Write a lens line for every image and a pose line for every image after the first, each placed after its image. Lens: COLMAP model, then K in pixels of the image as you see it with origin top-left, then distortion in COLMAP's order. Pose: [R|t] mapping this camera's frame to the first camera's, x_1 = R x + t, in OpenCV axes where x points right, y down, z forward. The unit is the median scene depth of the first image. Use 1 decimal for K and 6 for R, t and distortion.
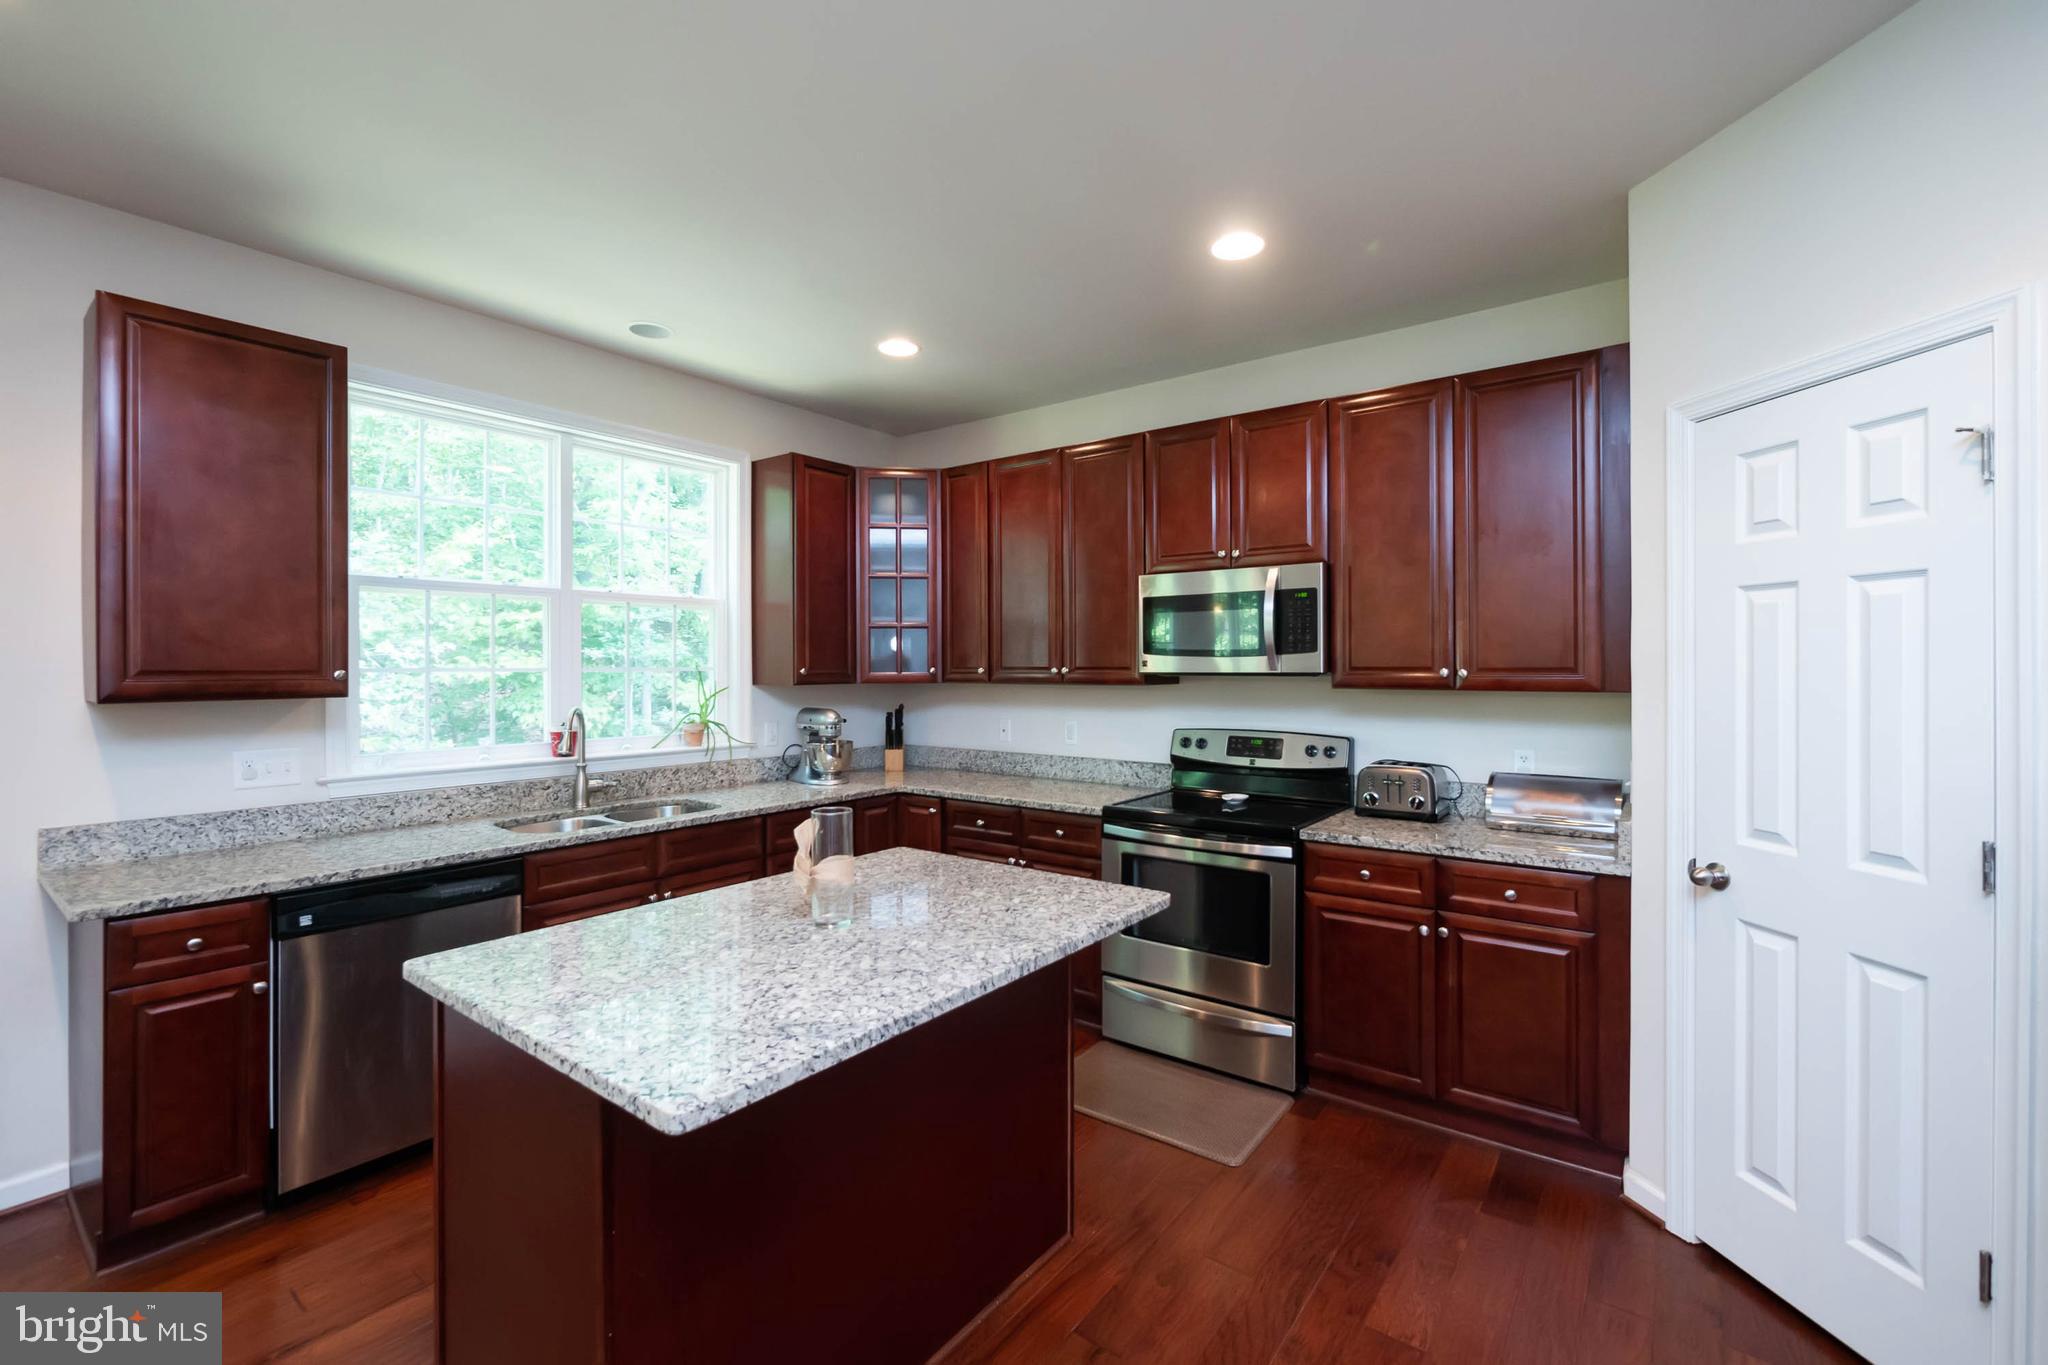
lens RADIAL K [[872.1, 0, 1027.8], [0, 872.1, 669.4], [0, 0, 1]] dist [-0.005055, 0.000667]
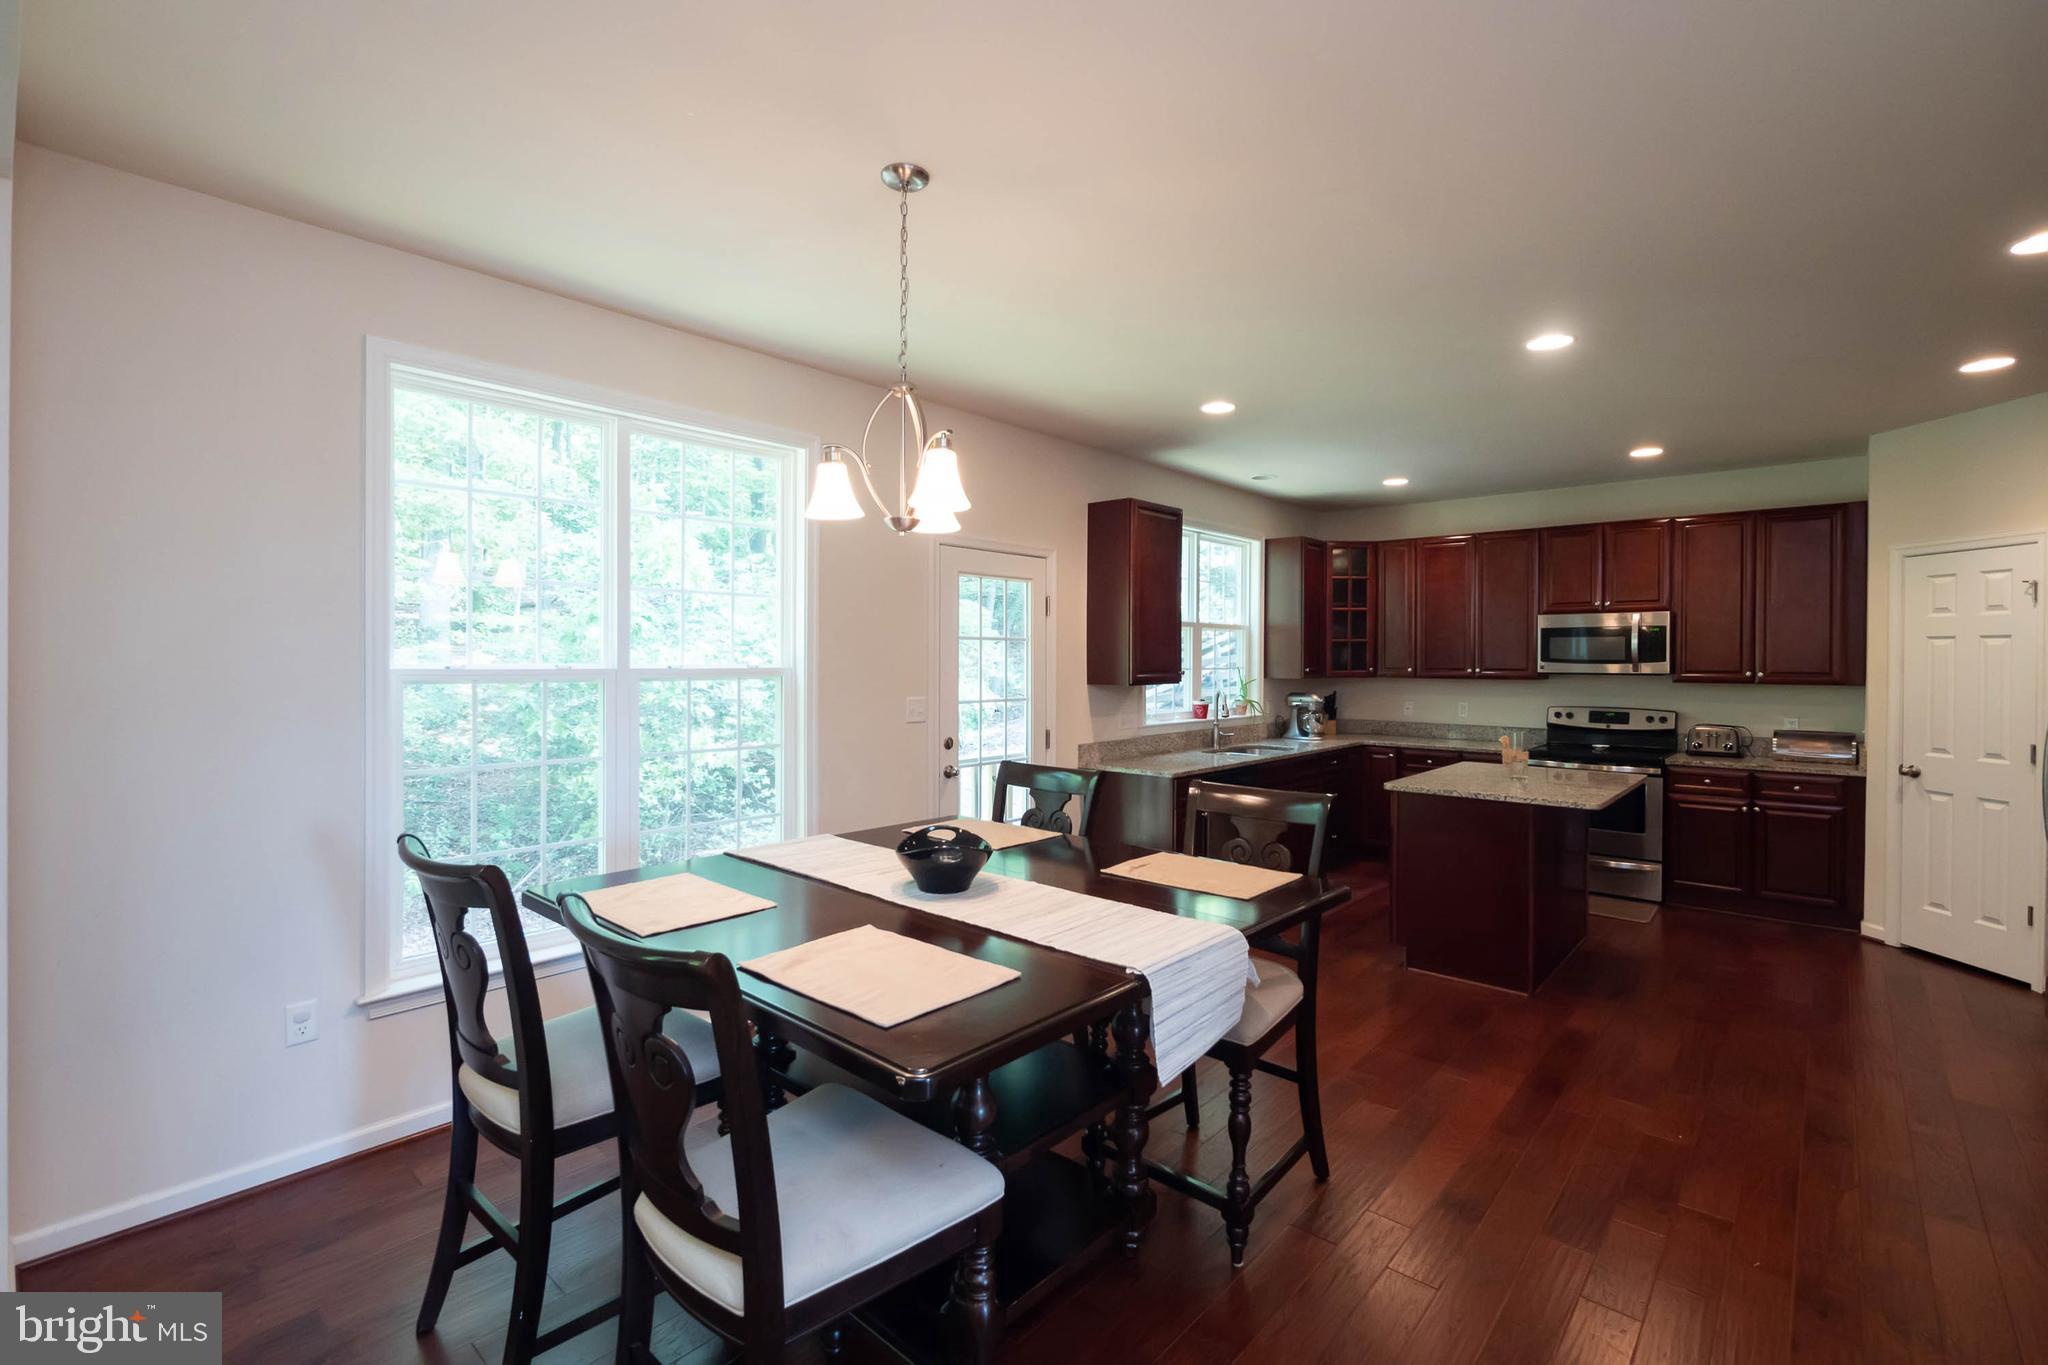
lens RADIAL K [[910.2, 0, 1027.3], [0, 910.2, 668.2], [0, 0, 1]] dist [0.000186, -0.000932]
pose [[0.996162, 0.005051, -0.087385, -0.786214], [-0.004334, 0.999955, 0.008394, -0.016826], [0.087424, -0.007983, 0.996139, -0.939394]]
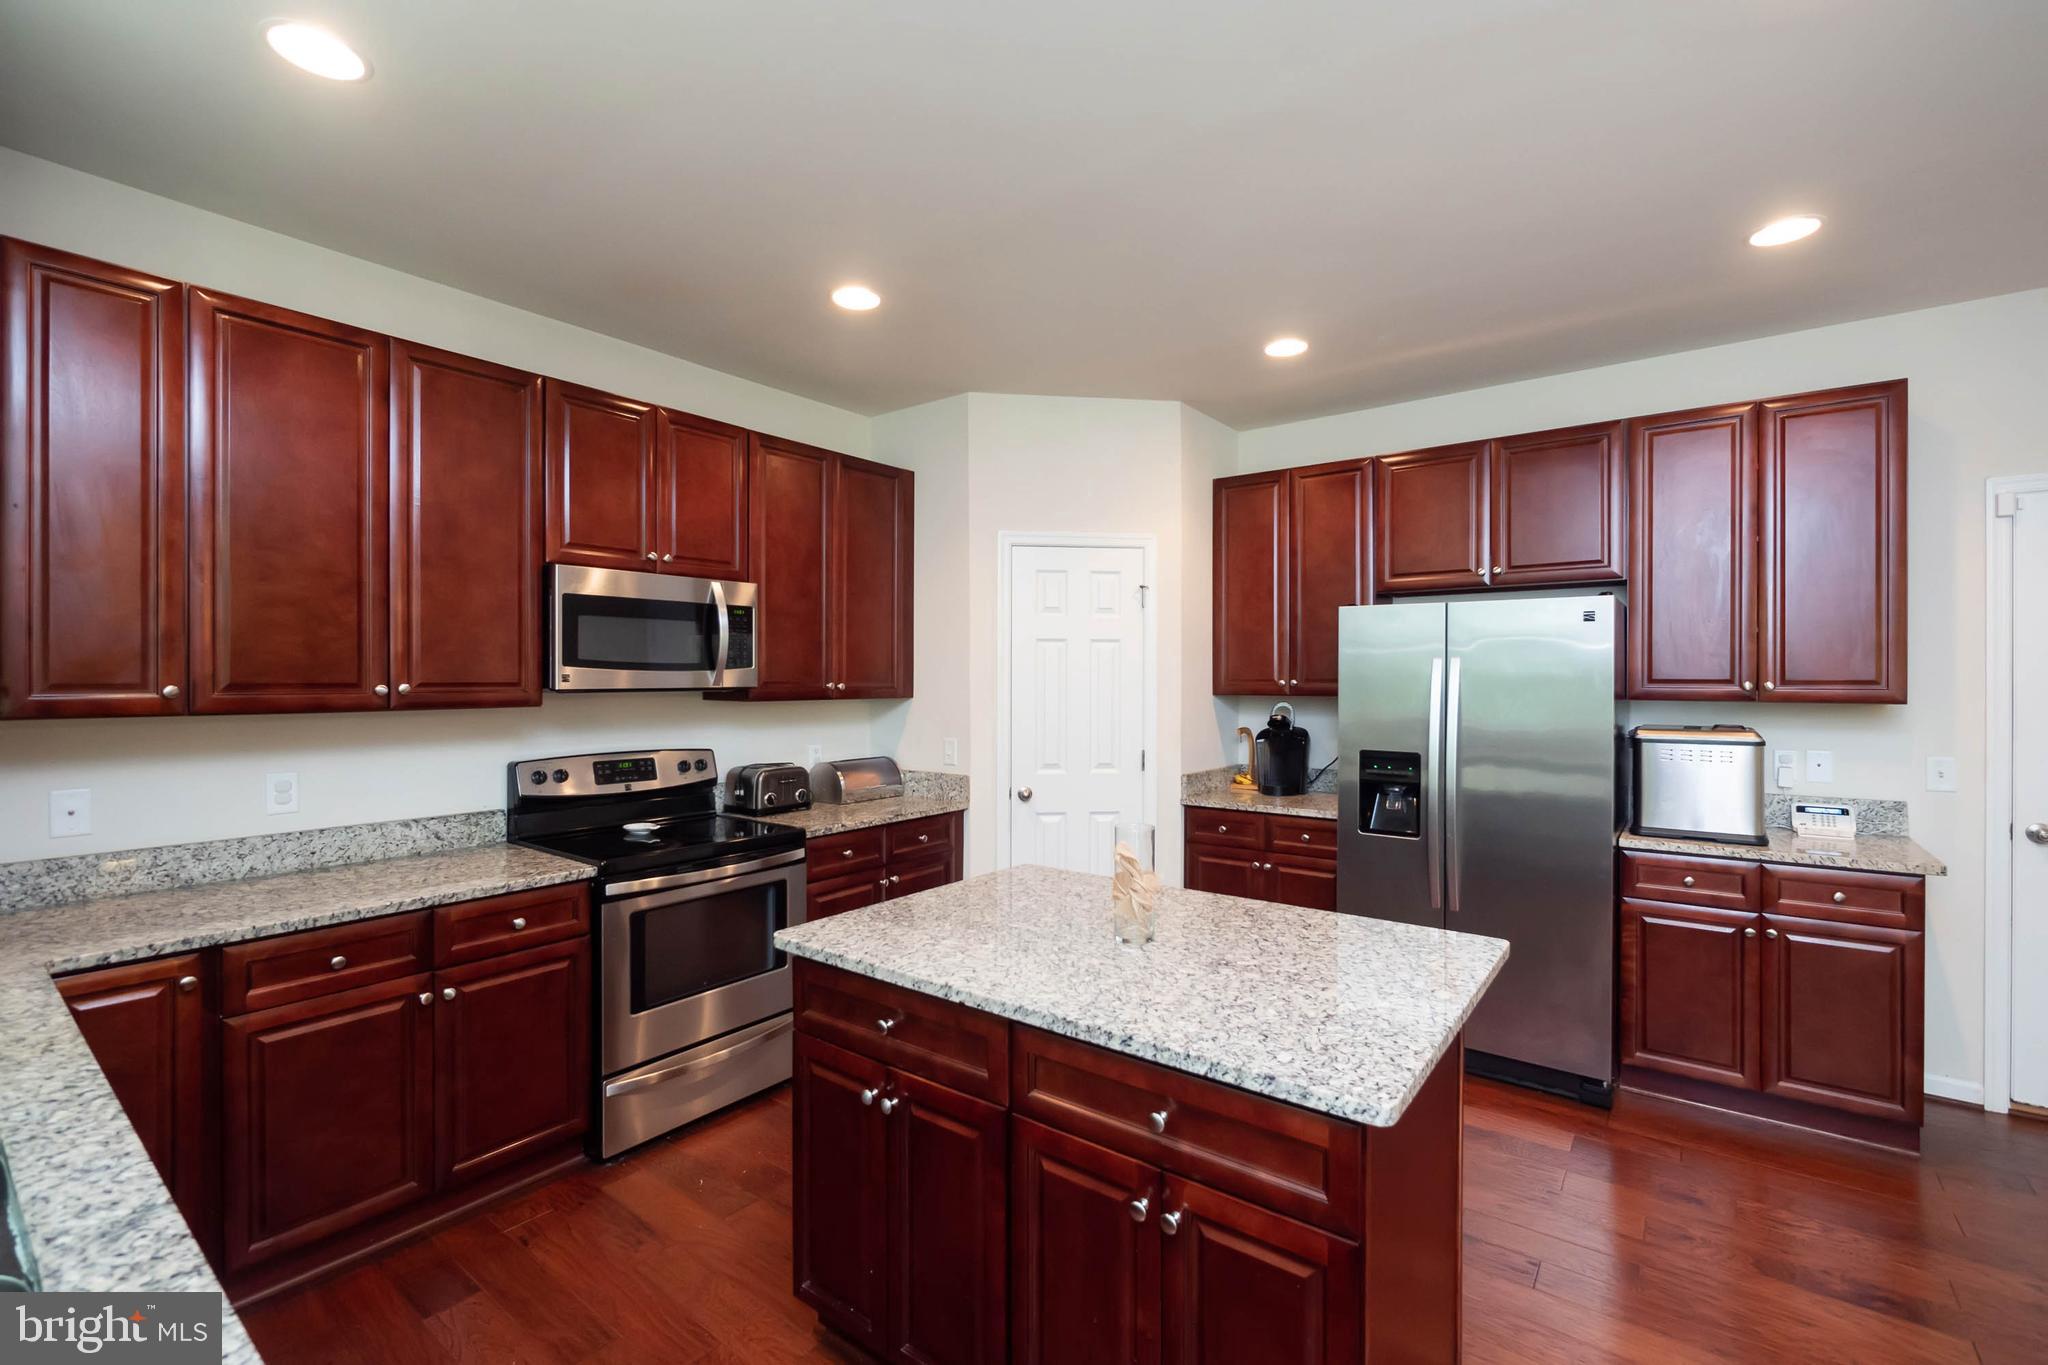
lens RADIAL K [[872.1, 0, 1033.0], [0, 872.1, 678.7], [0, 0, 1]] dist [-0.005055, 0.000667]
pose [[0.003365, -0.001373, 0.999993, -0.717825], [0.000399, 0.999999, 0.001371, -0.008004], [-0.999994, 0.000394, 0.003366, 0.645646]]
